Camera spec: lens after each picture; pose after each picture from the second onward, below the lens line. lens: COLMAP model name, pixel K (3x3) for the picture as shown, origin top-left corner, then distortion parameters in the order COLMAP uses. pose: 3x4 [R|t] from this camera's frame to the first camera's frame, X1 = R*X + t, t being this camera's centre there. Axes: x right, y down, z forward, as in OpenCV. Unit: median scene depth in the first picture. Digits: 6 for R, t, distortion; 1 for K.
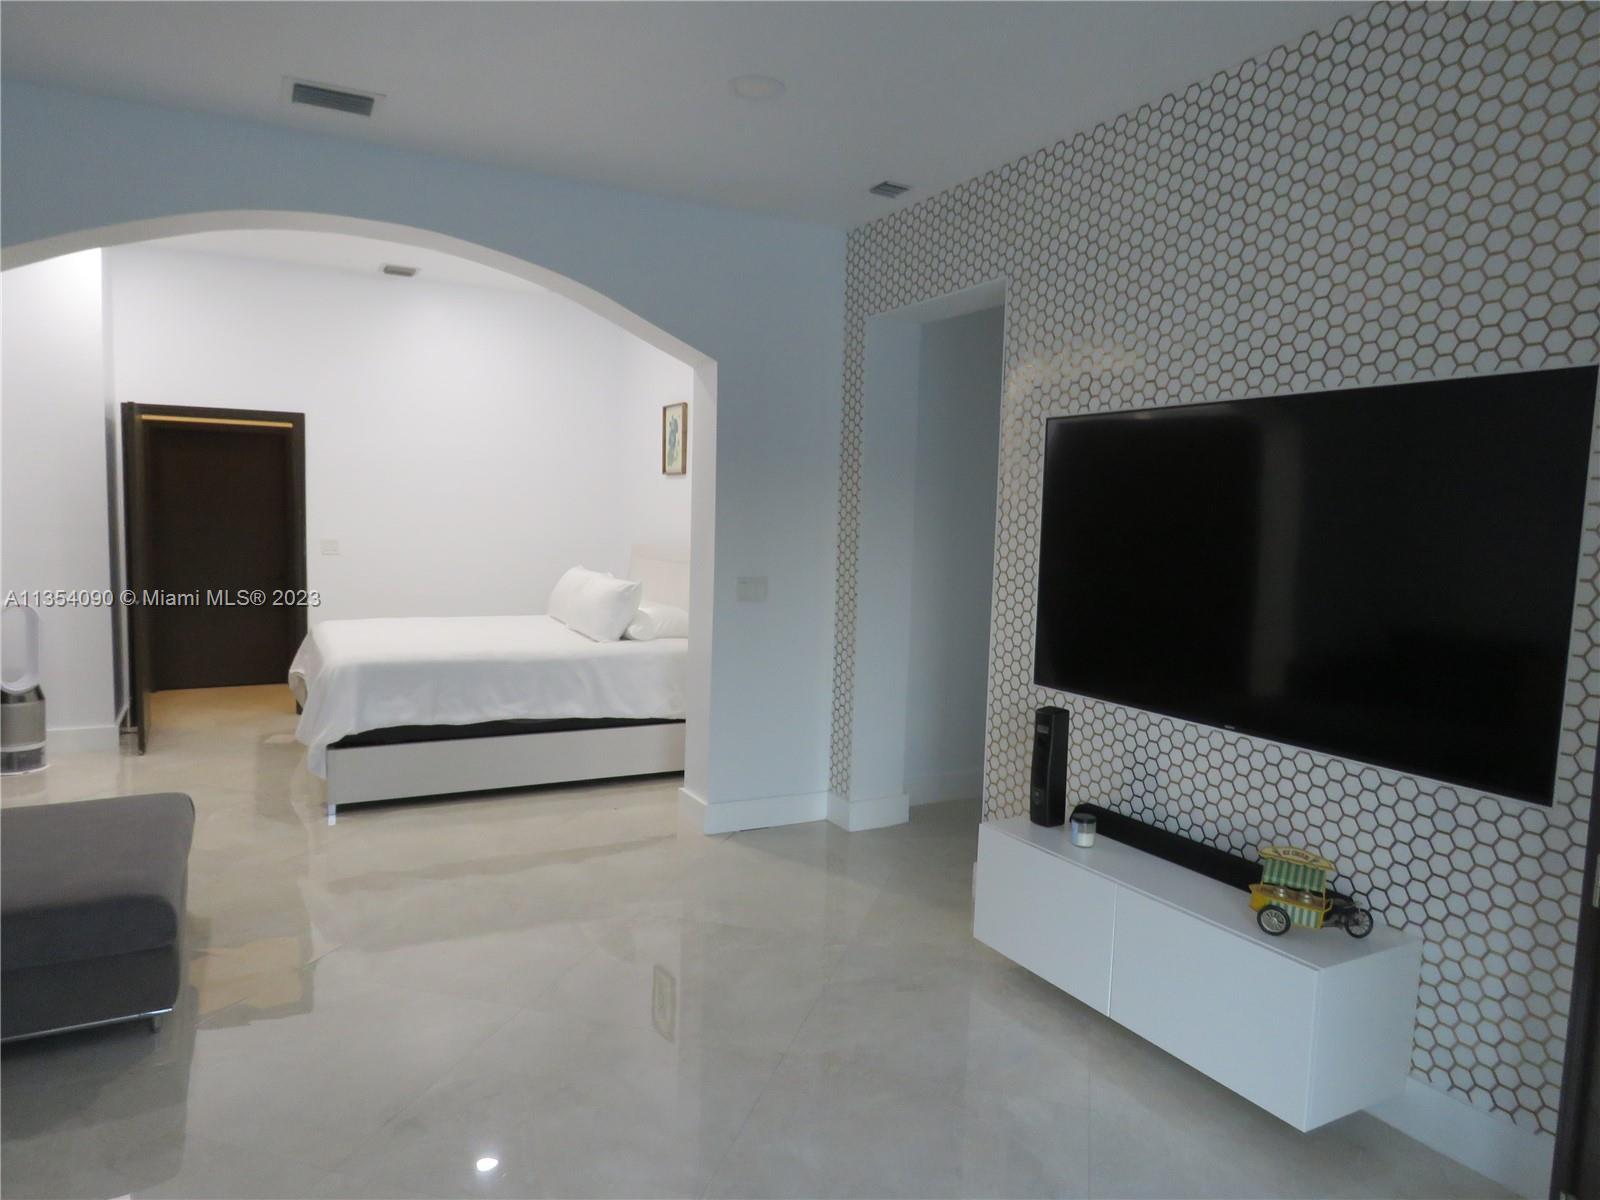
lens RADIAL K [[1027.4, 0, 796.1], [0, 1027.4, 598.5], [0, 0, 1]] dist [-0.002181, 0.003773]
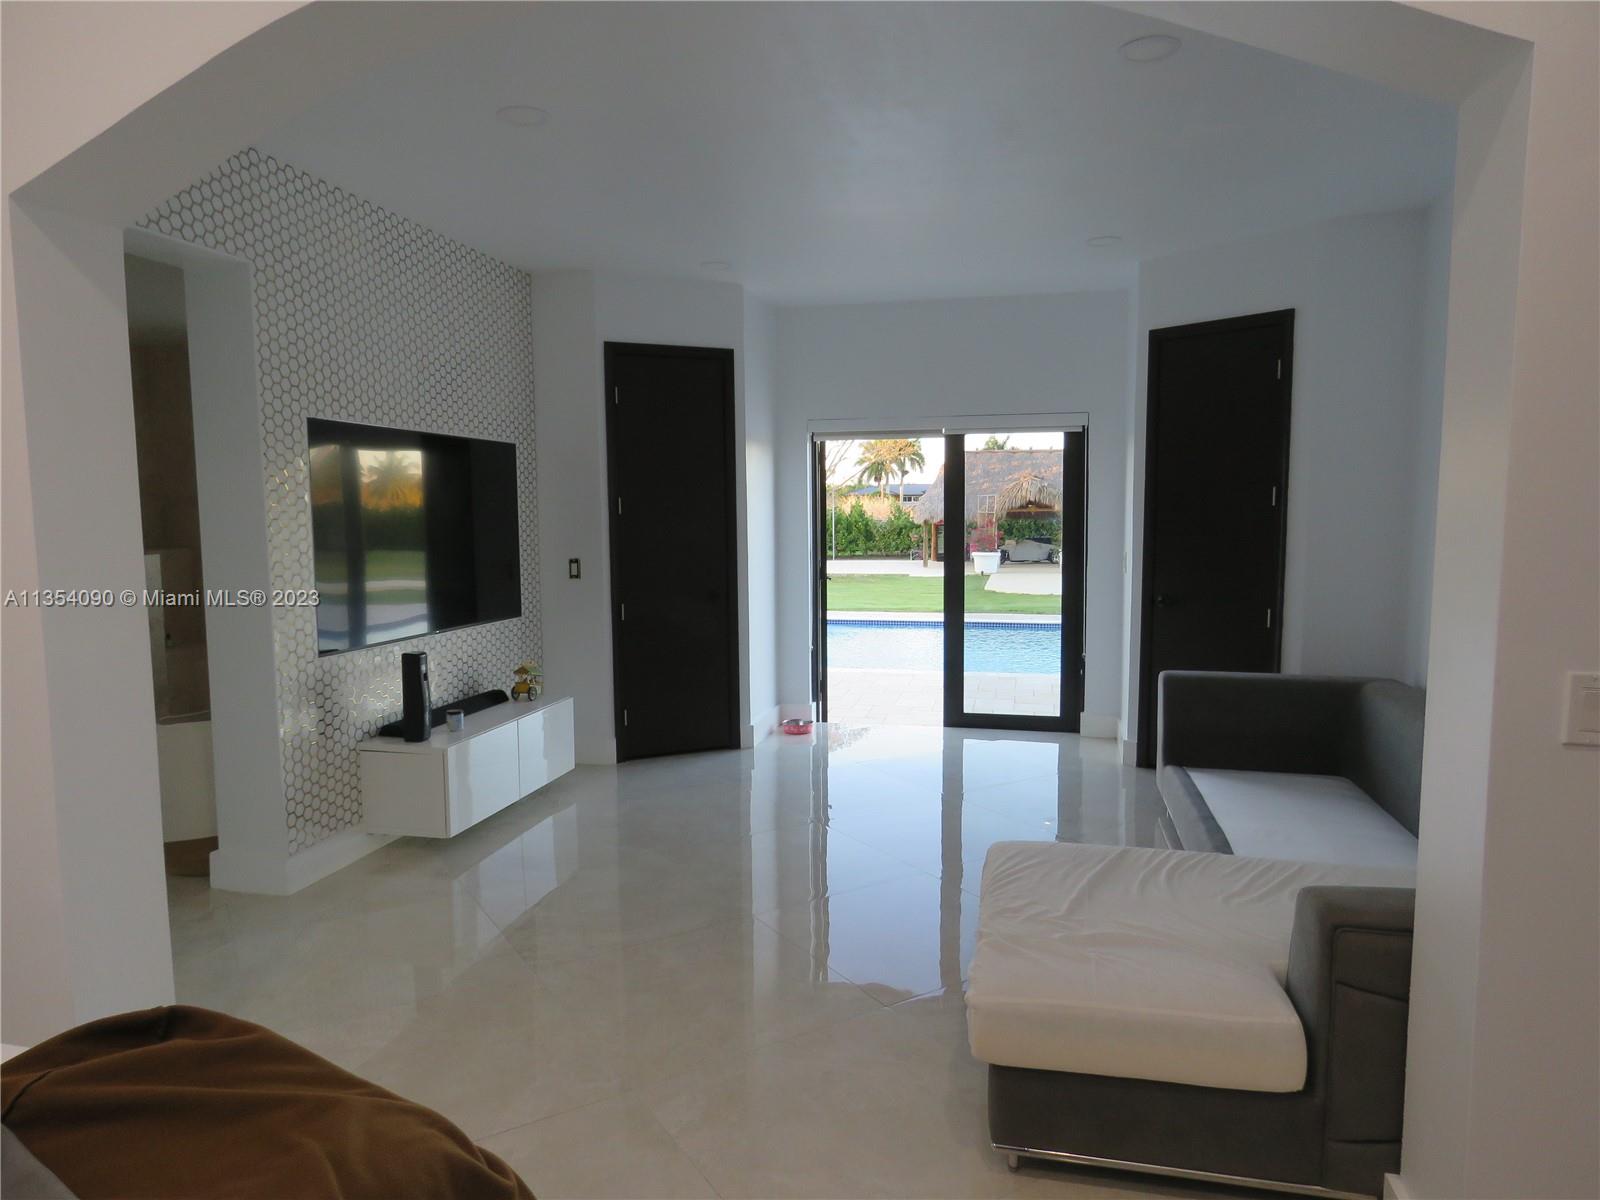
lens RADIAL K [[1027.4, 0, 796.1], [0, 1027.4, 598.5], [0, 0, 1]] dist [-0.002181, 0.003773]
pose [[-0.752016, -0.071434, 0.655262, -1.102395], [0.050427, 0.984962, 0.165249, -0.173300], [-0.657213, 0.157313, -0.737105, 1.860070]]
